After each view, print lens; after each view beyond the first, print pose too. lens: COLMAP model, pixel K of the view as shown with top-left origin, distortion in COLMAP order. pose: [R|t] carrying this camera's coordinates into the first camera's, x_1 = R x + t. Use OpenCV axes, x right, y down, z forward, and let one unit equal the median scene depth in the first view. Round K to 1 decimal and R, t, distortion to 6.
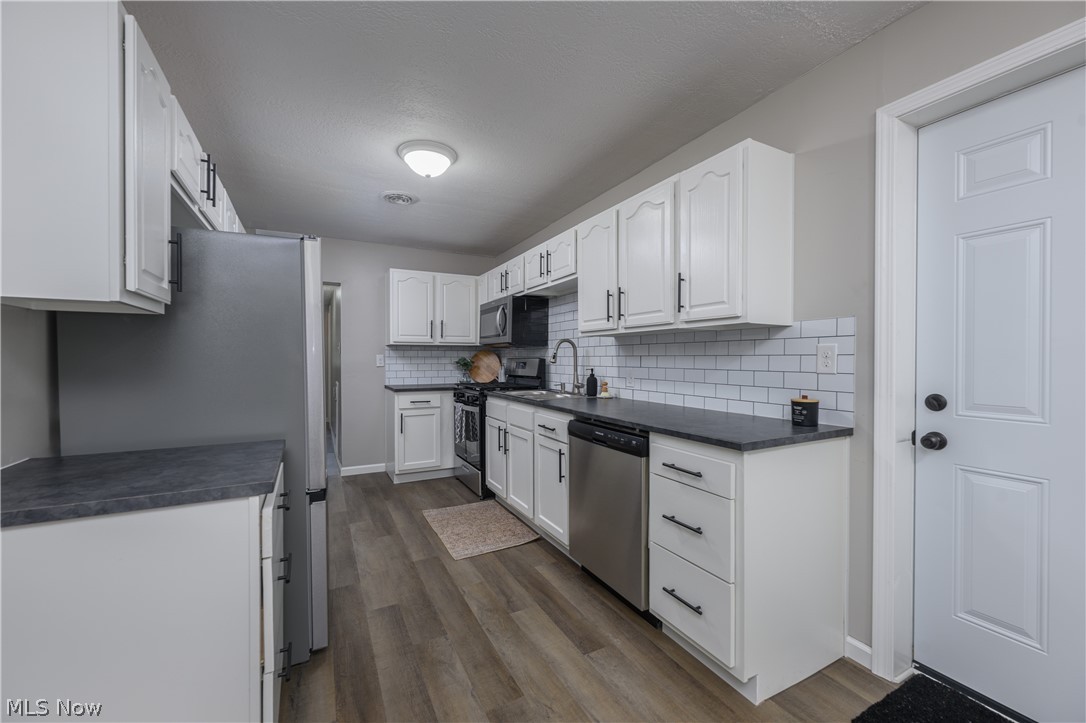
lens RADIAL K [[427.2, 0, 541.5], [0, 427.2, 361.5], [0, 0, 1]] dist [0.000437, 0.000071]
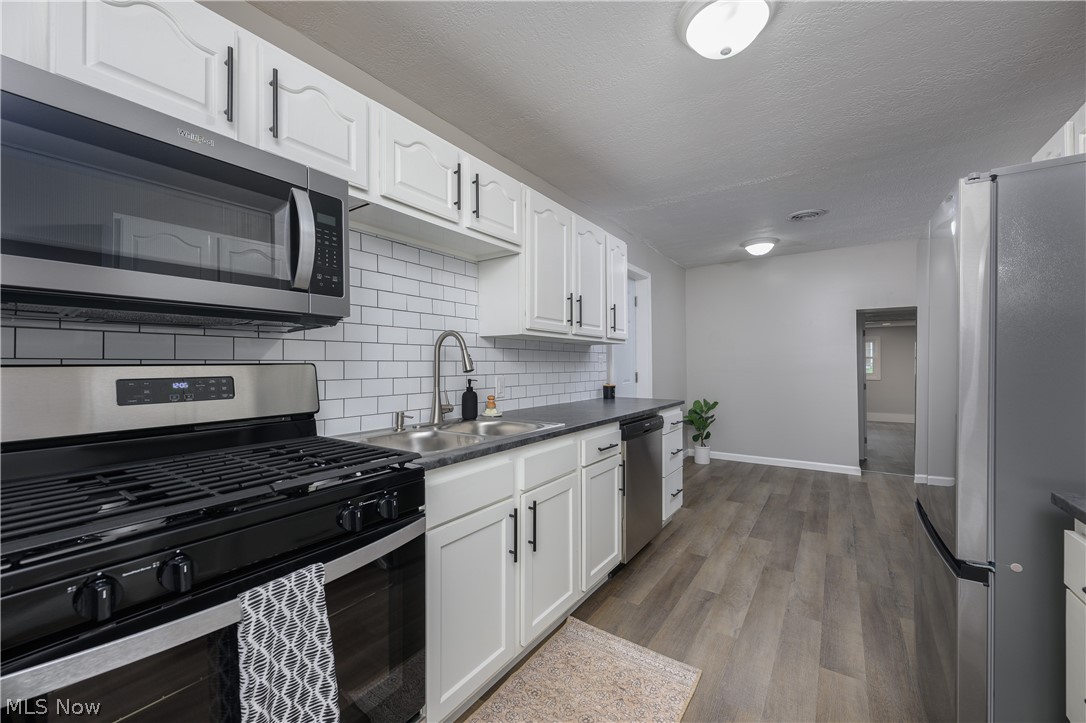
lens RADIAL K [[427.2, 0, 540.6], [0, 427.2, 361.2], [0, 0, 1]] dist [0.000437, 0.000071]
pose [[-0.459984, 0.007045, 0.887899, -0.548718], [0.010984, 0.999937, -0.002244, -0.009317], [-0.887859, 0.008720, -0.460032, 1.237104]]
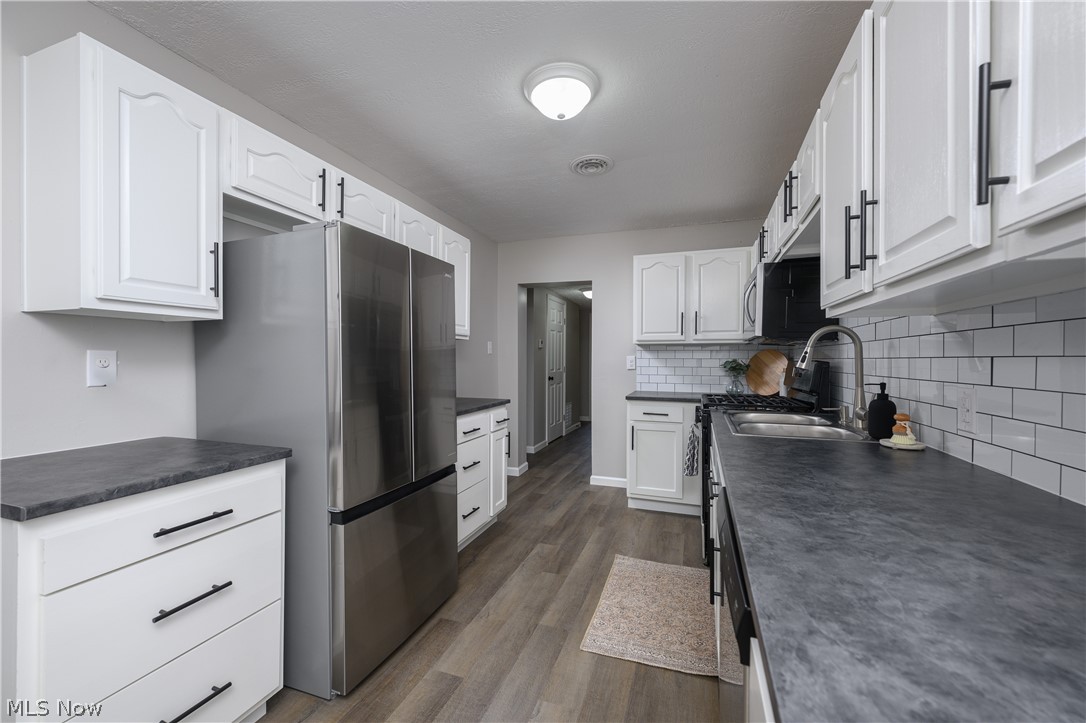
lens RADIAL K [[427.2, 0, 542.1], [0, 427.2, 360.4], [0, 0, 1]] dist [0.000437, 0.000071]
pose [[0.673776, 0.003290, -0.738928, 0.221337], [-0.007709, 0.999967, -0.002577, -0.004585], [0.738895, 0.007433, 0.673779, 0.391041]]
